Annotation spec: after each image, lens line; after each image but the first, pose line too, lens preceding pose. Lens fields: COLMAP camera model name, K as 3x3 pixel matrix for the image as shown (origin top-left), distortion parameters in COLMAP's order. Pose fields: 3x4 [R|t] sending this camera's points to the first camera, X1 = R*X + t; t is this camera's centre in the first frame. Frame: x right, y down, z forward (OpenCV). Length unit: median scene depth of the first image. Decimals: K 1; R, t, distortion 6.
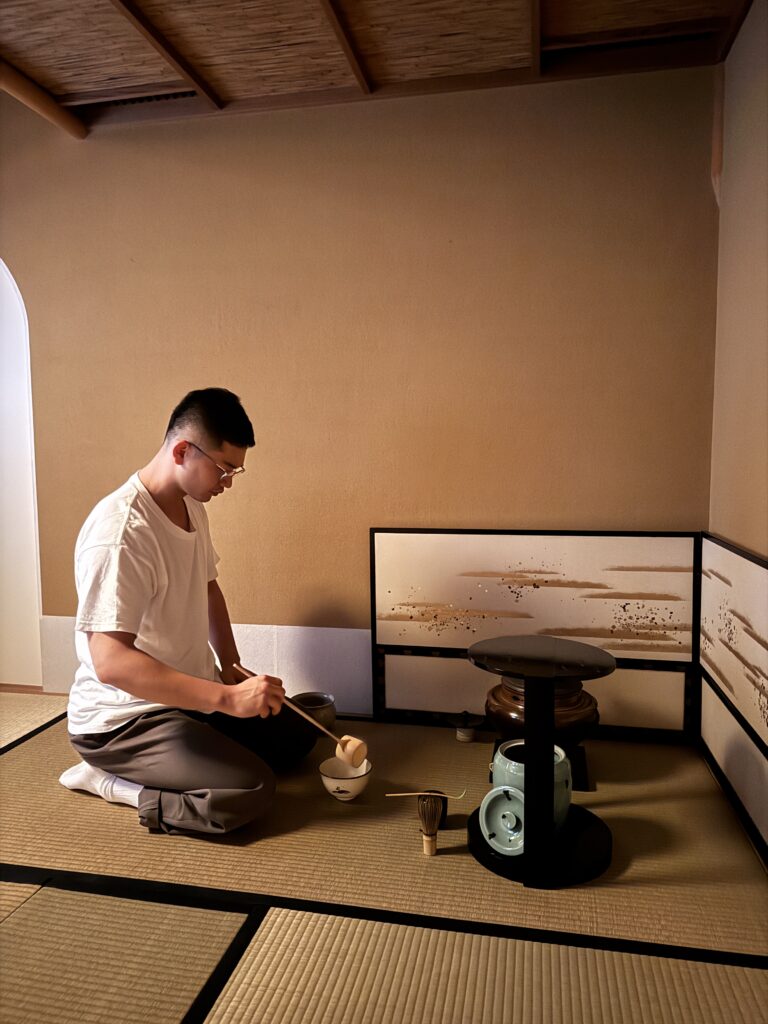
lens RADIAL K [[713.5, 0, 382.8], [0, 713.5, 512.5], [0, 0, 1]] dist [0.005166, -0.014242]
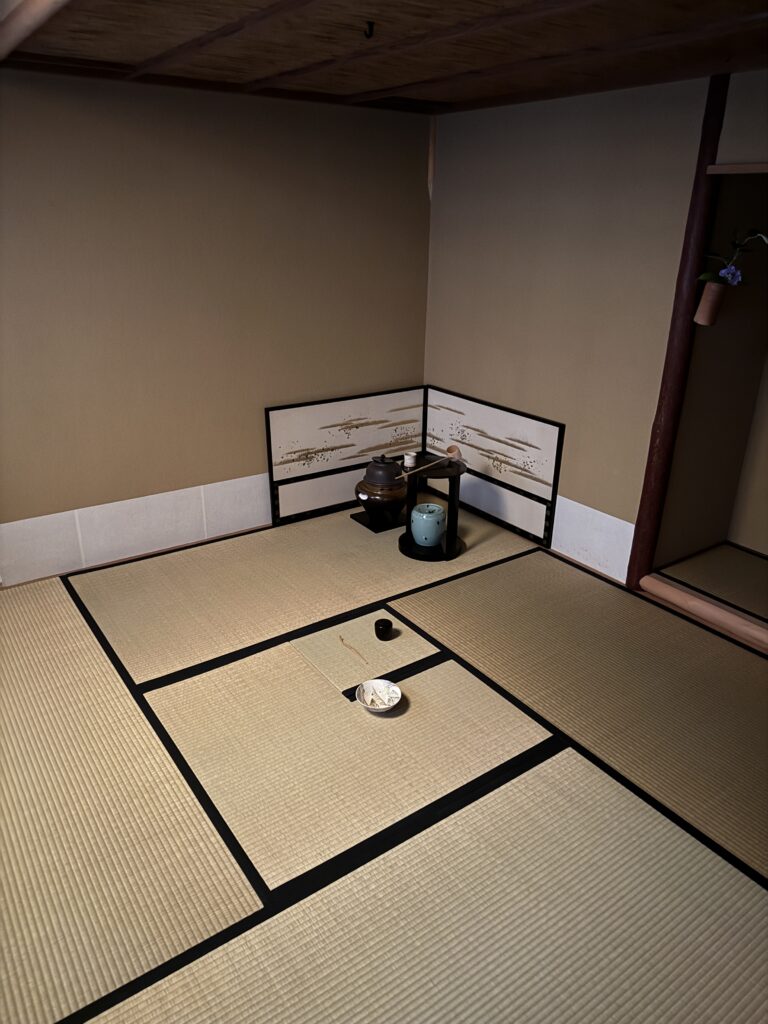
lens RADIAL K [[713.5, 0, 385.8], [0, 713.5, 513.5], [0, 0, 1]] dist [0.005166, -0.014242]
pose [[0.675437, -0.270145, 0.686154, -1.042913], [0.042979, 0.943321, 0.329086, -0.283982], [-0.736165, -0.192787, 0.648764, -0.244608]]
